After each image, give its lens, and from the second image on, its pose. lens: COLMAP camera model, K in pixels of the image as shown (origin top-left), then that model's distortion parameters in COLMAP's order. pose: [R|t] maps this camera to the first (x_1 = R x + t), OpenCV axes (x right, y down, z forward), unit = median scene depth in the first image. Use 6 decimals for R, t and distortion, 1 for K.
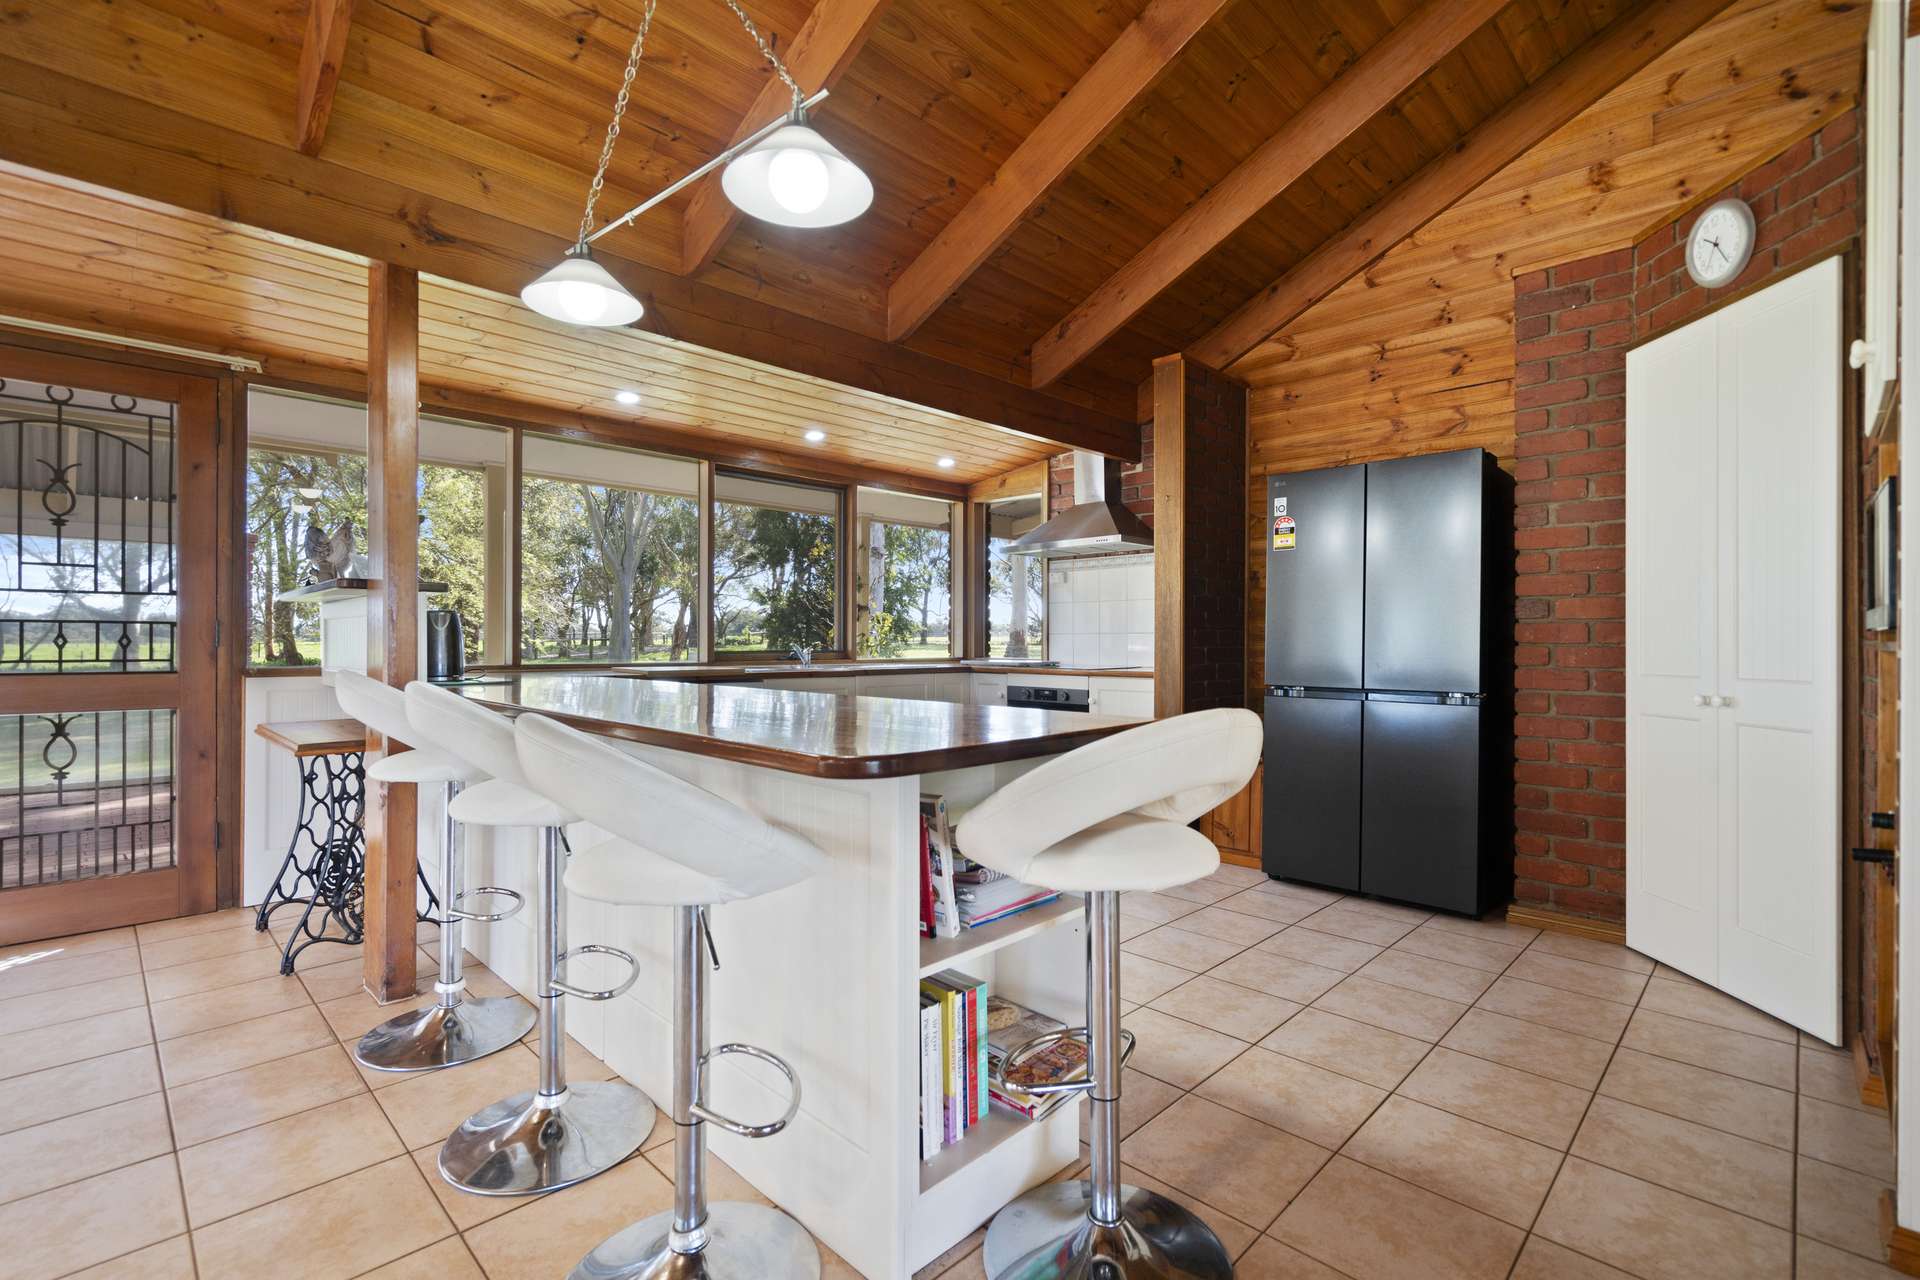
lens RADIAL K [[873.9, 0, 959.2], [0, 873.9, 634.4], [0, 0, 1]] dist [0.016882, 0.001143]
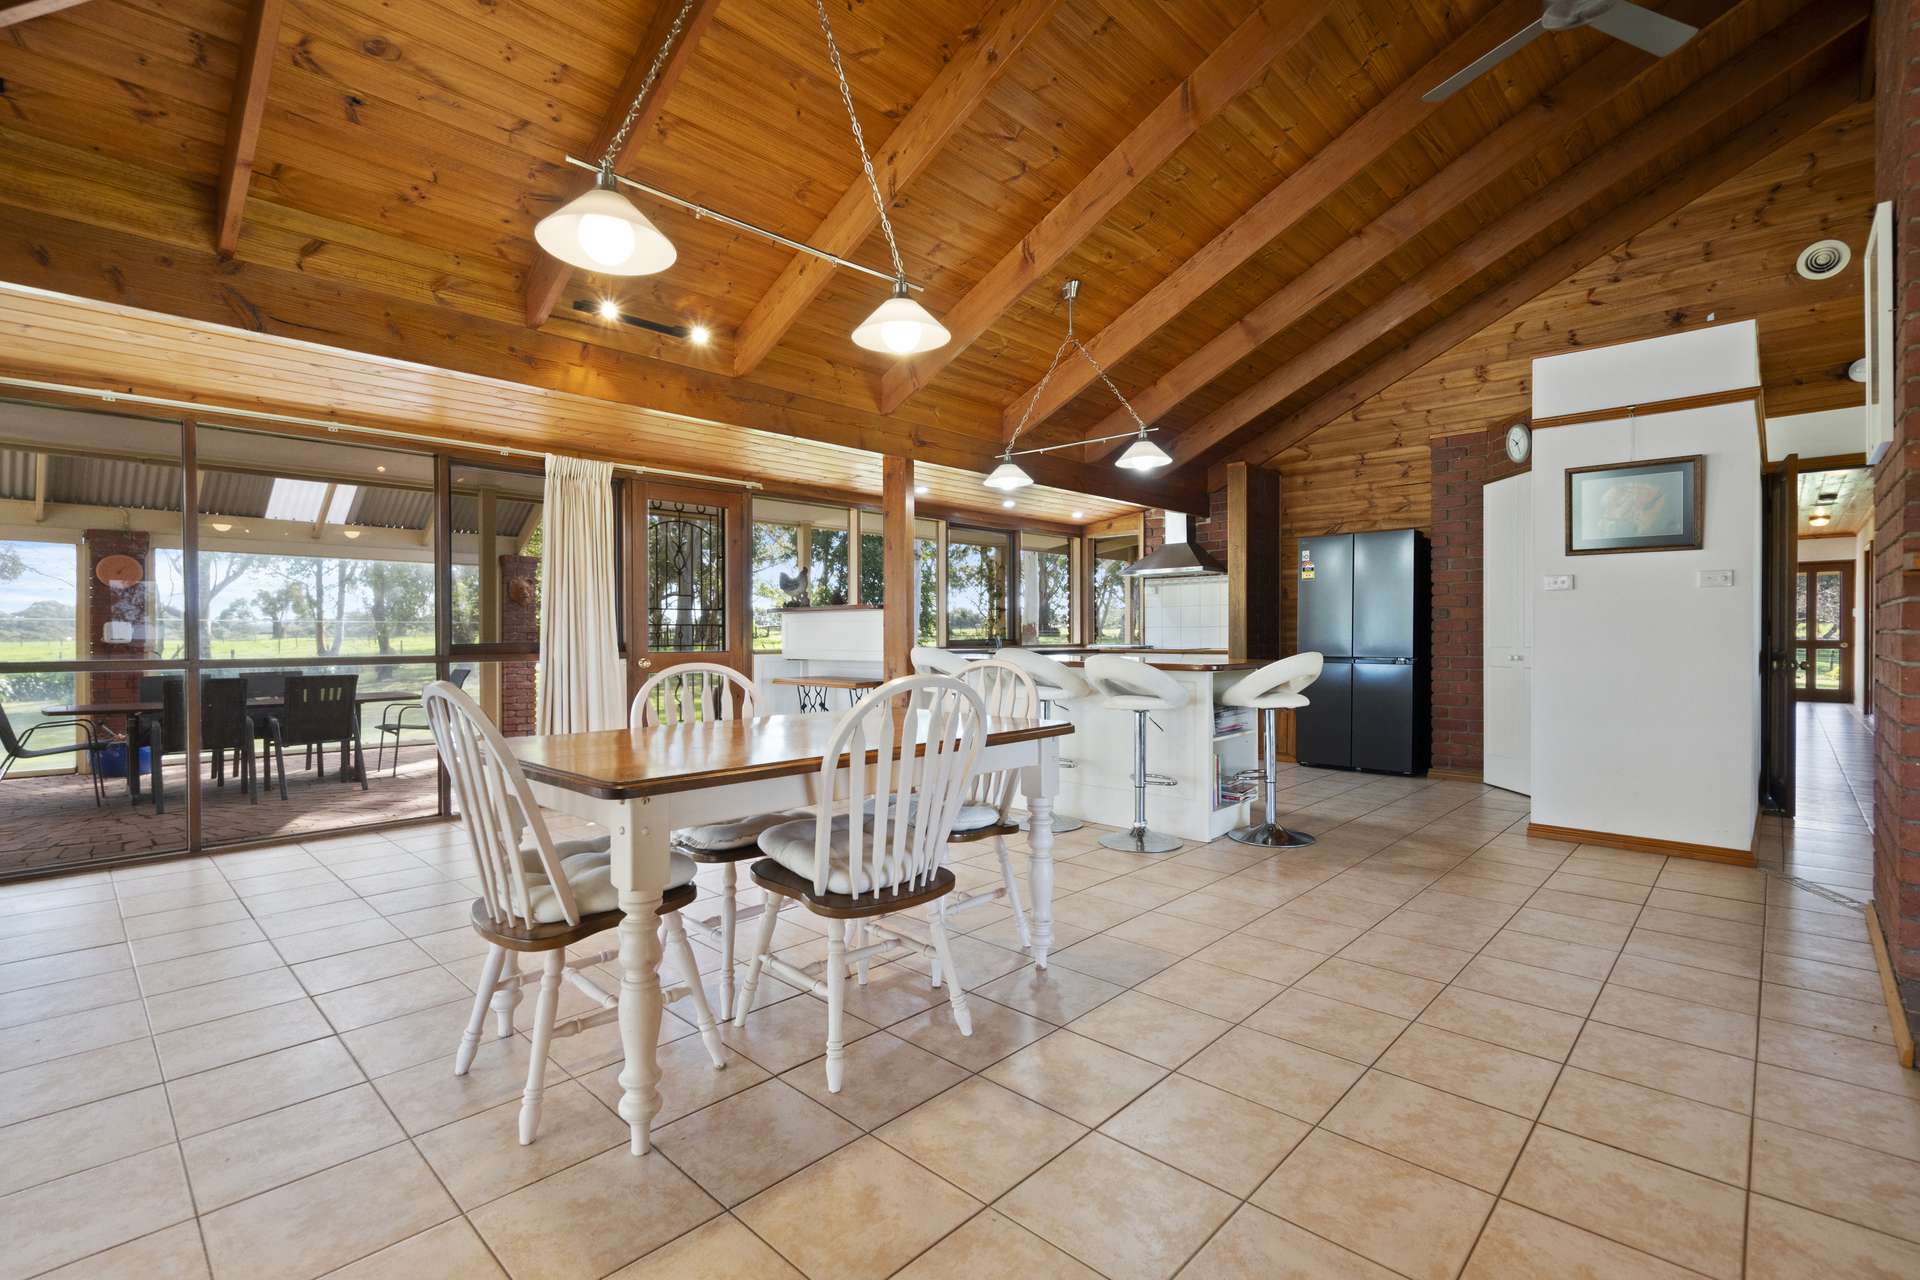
lens RADIAL K [[873.9, 0, 960.1], [0, 873.9, 640.2], [0, 0, 1]] dist [0.016882, 0.001143]
pose [[0.999783, -0.006899, 0.019665, -0.326151], [0.006582, 0.999848, 0.016166, -0.006484], [-0.019774, -0.016033, 0.999676, -0.674121]]
